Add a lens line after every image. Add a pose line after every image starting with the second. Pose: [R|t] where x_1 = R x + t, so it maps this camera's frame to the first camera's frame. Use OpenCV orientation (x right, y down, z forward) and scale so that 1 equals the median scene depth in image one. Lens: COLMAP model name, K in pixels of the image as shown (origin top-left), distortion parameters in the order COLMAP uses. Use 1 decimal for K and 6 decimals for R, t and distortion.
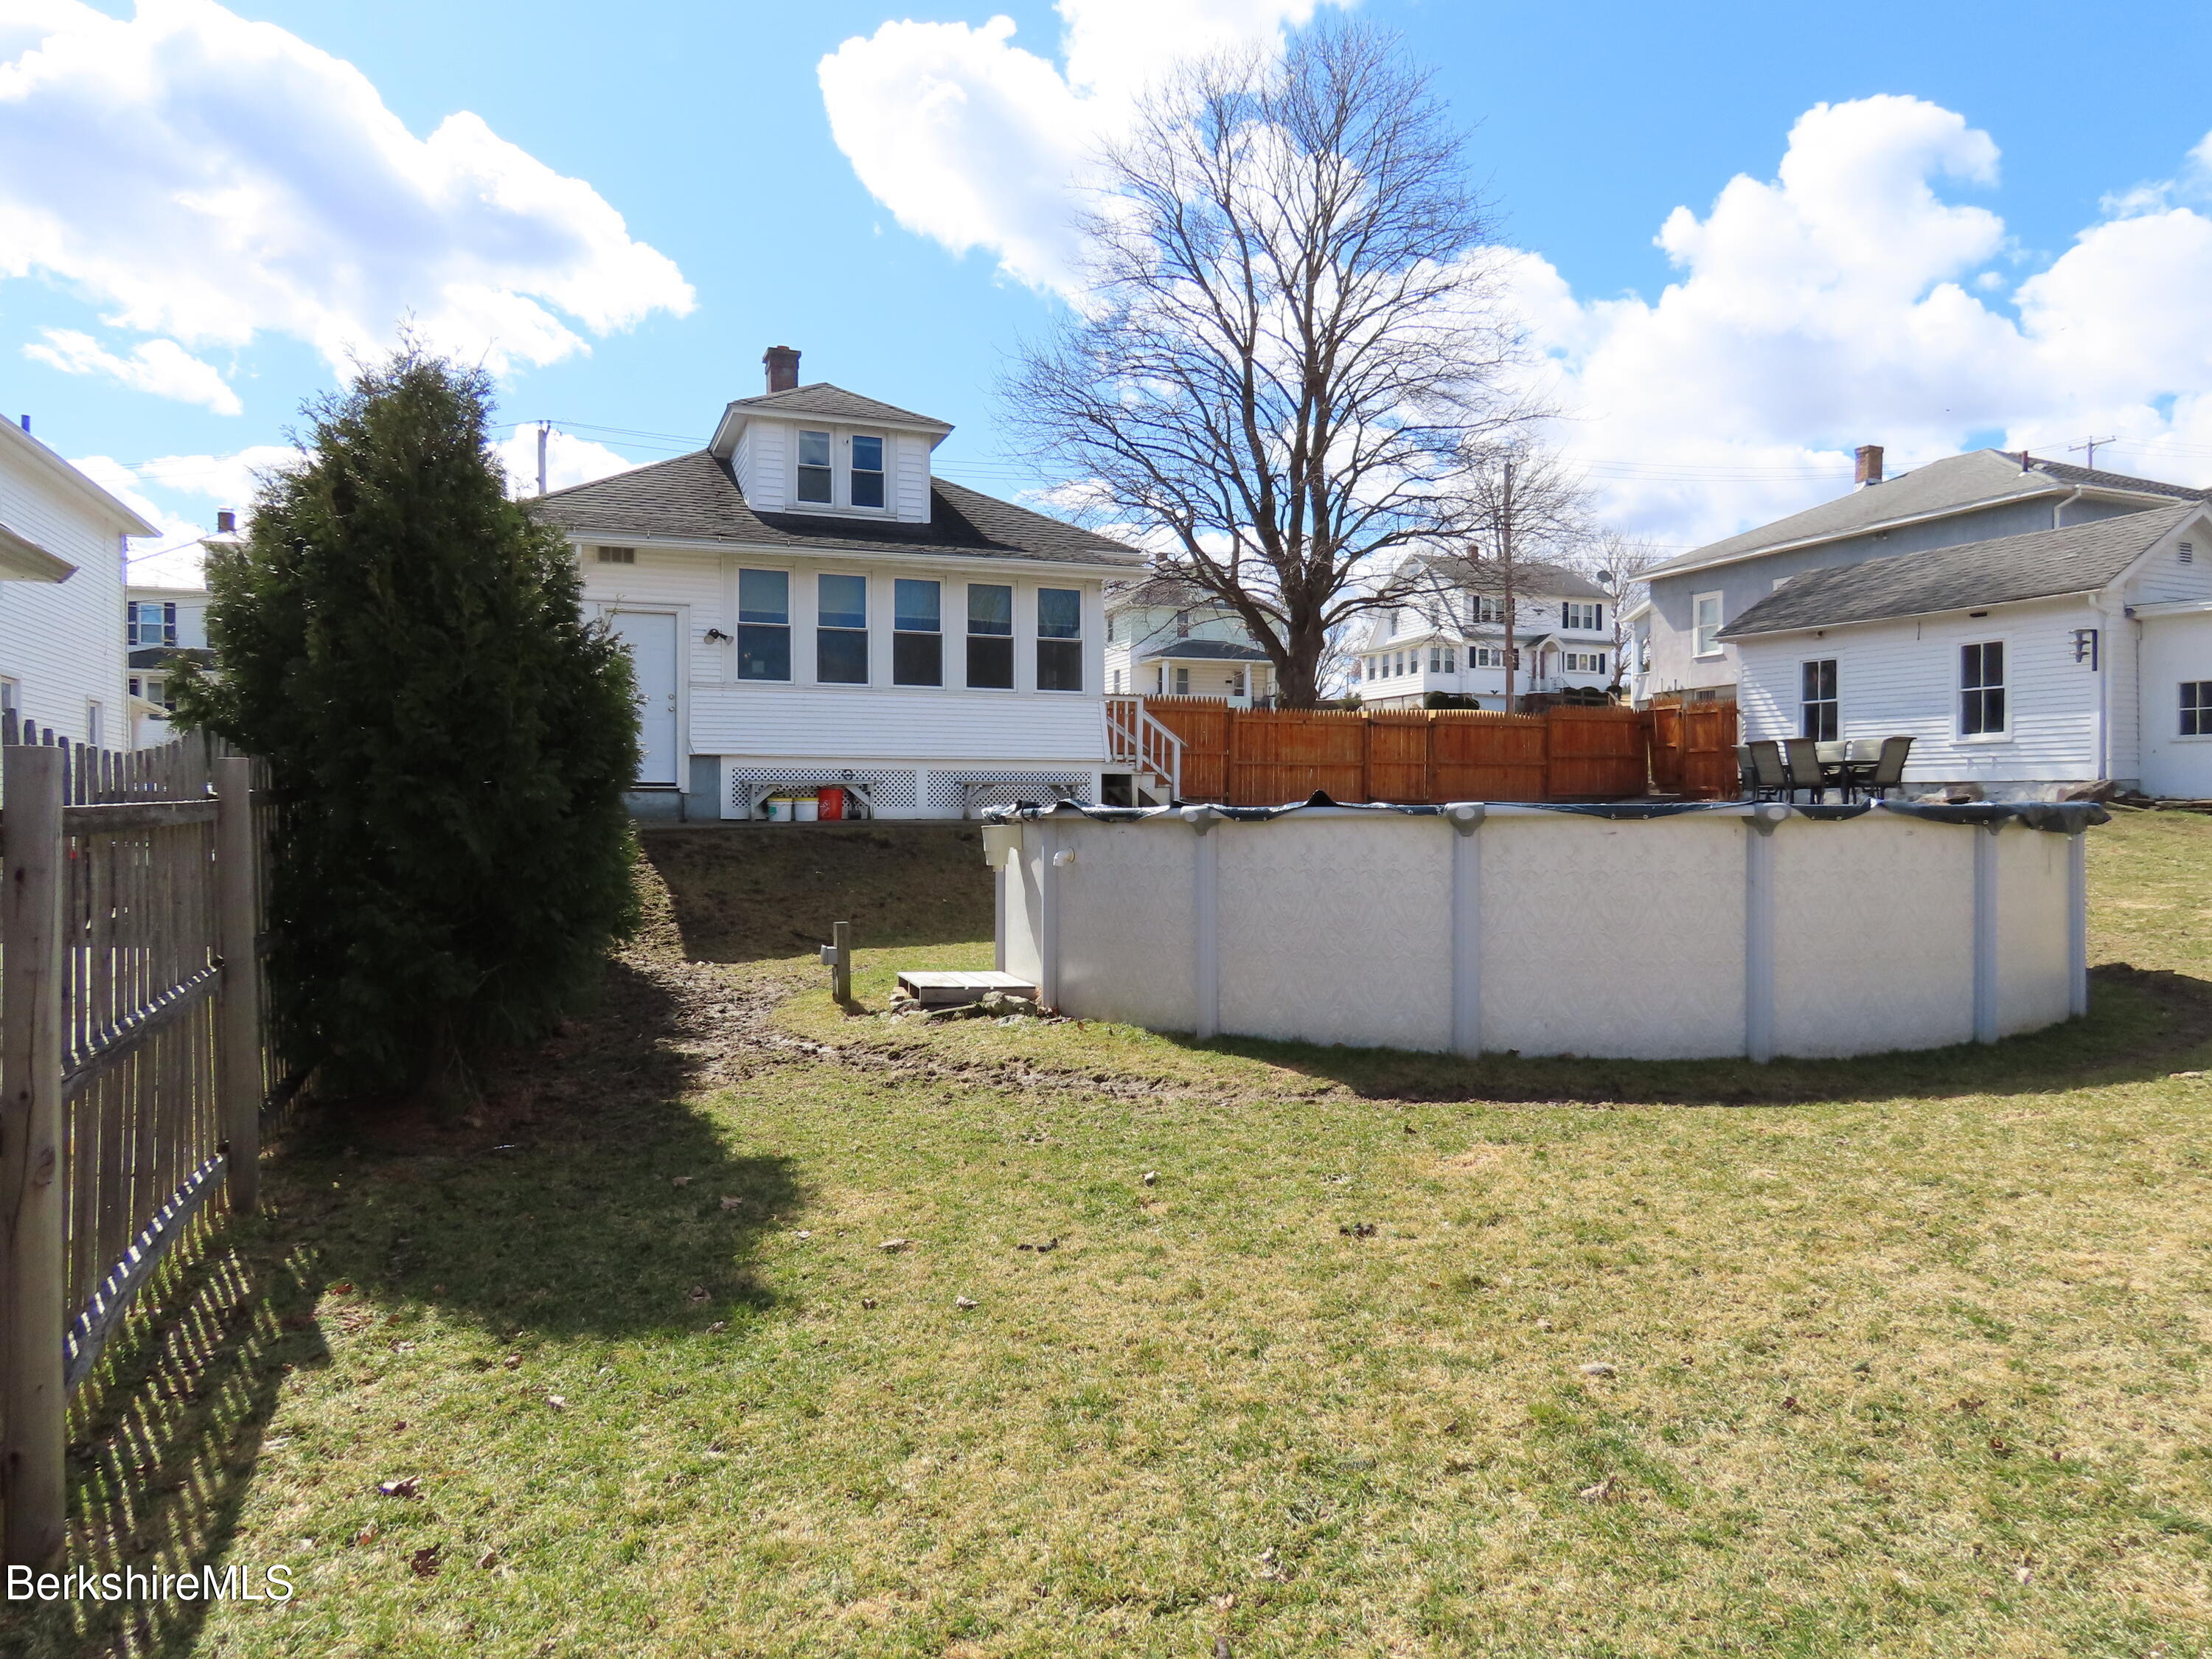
lens RADIAL K [[1347.0, 0, 1106.0], [0, 1347.0, 829.5], [0, 0, 1]] dist [0.000149, 0.000002]
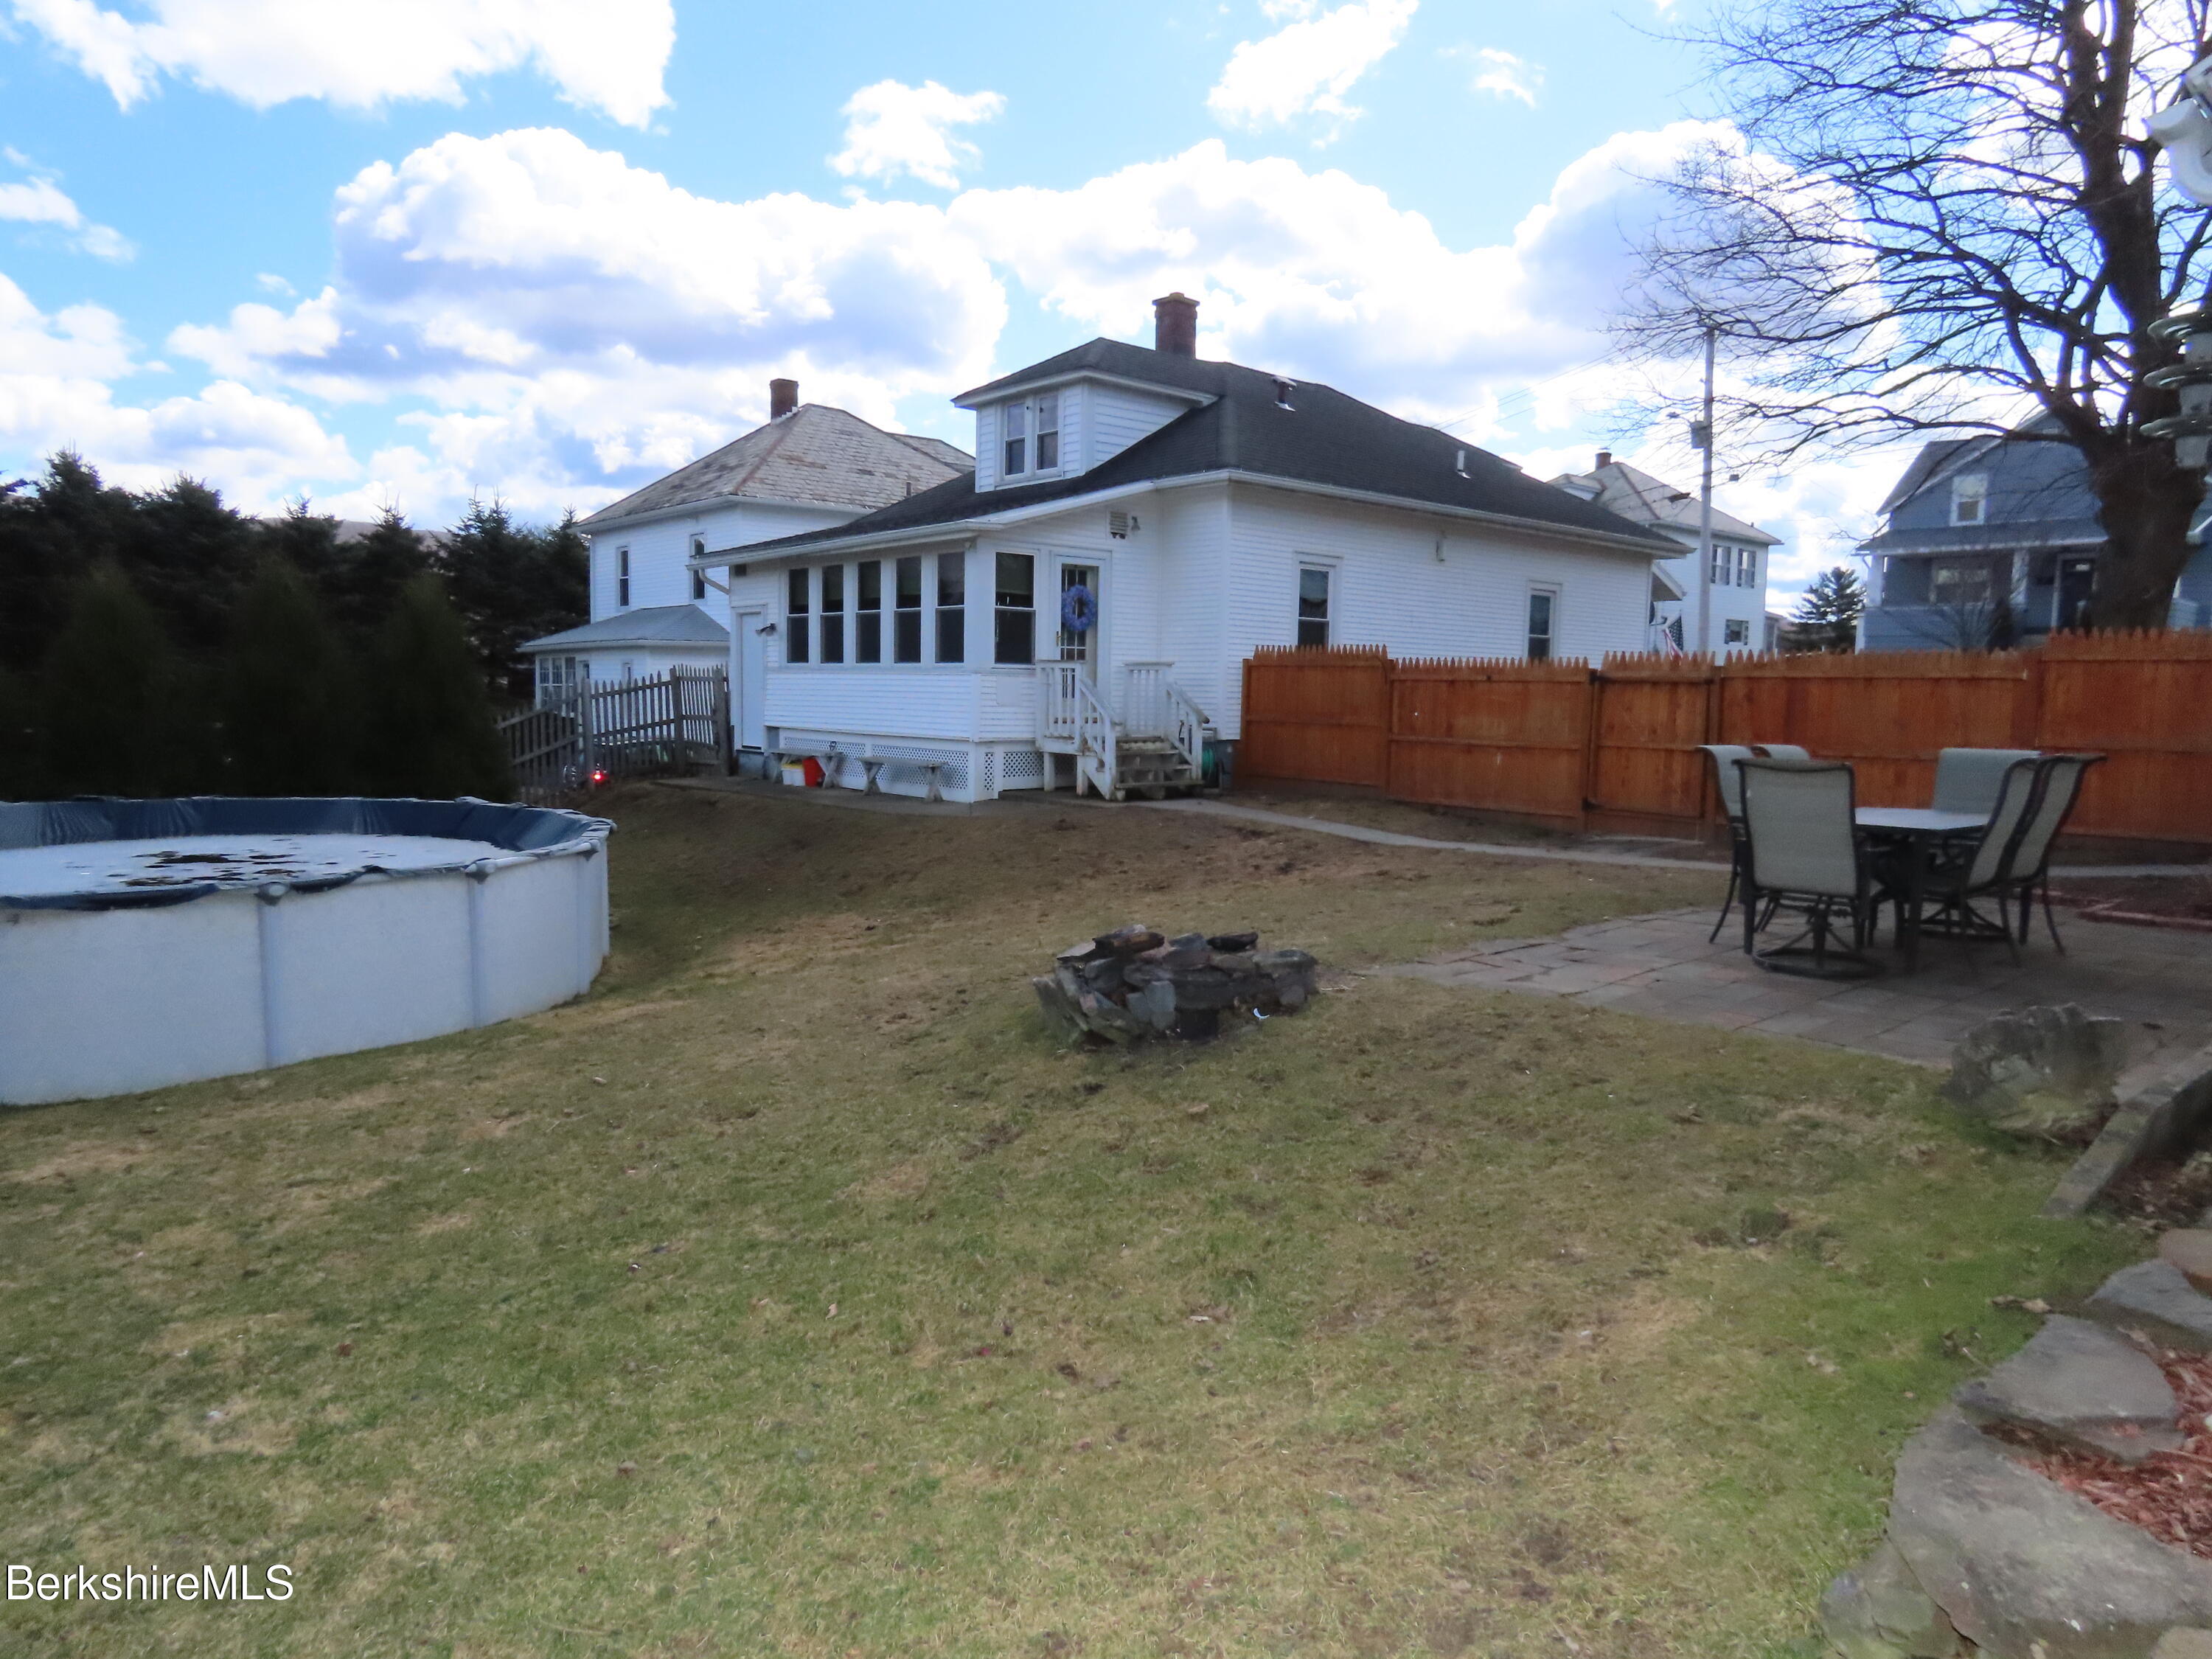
lens RADIAL K [[1347.0, 0, 1106.0], [0, 1347.0, 829.5], [0, 0, 1]] dist [0.000149, 0.000002]
pose [[0.286607, 0.107022, -0.952052, 0.917124], [-0.033375, 0.994253, 0.101719, -0.088107], [0.957467, 0.002622, 0.288531, 0.858345]]
